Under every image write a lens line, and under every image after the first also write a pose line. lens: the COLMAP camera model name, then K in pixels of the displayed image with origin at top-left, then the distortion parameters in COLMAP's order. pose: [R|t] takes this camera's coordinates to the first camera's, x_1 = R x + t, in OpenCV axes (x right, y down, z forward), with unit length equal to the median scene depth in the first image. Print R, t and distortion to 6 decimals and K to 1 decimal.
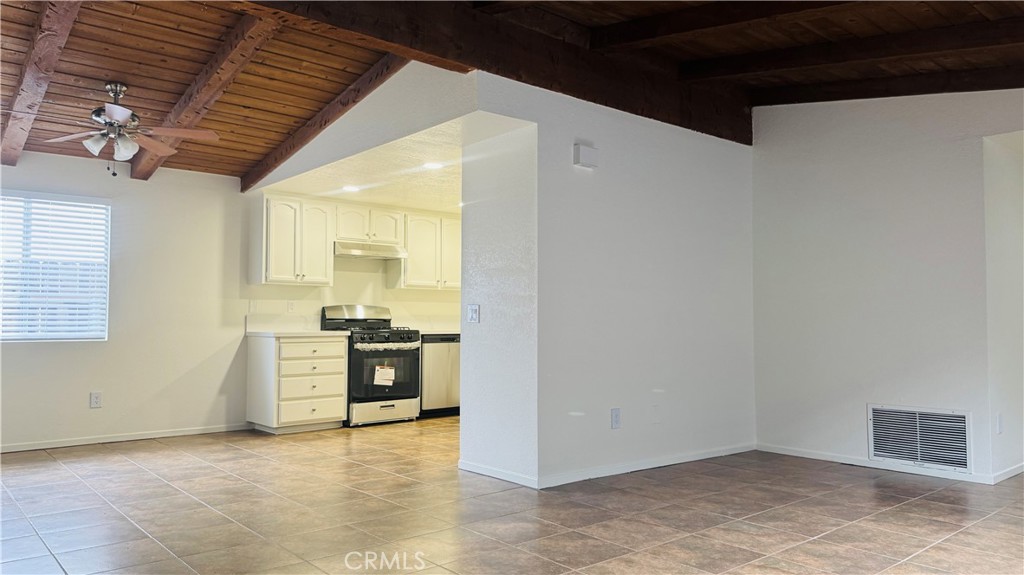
lens RADIAL K [[715.0, 0, 509.2], [0, 715.0, 289.0], [0, 0, 1]] dist [0.076479, -0.104250]
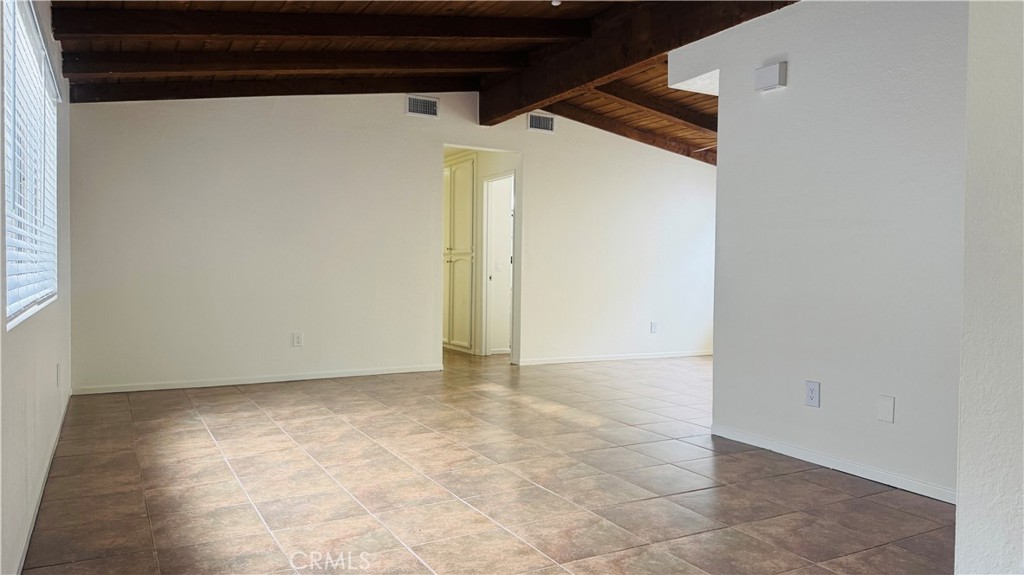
lens RADIAL K [[715.0, 0, 519.5], [0, 715.0, 276.8], [0, 0, 1]] dist [0.076479, -0.104250]
pose [[-0.185376, 0.006277, -0.982648, 0.845804], [0.033735, 0.999431, 0.000021, 0.035976], [0.982088, -0.033145, -0.185482, 0.711520]]
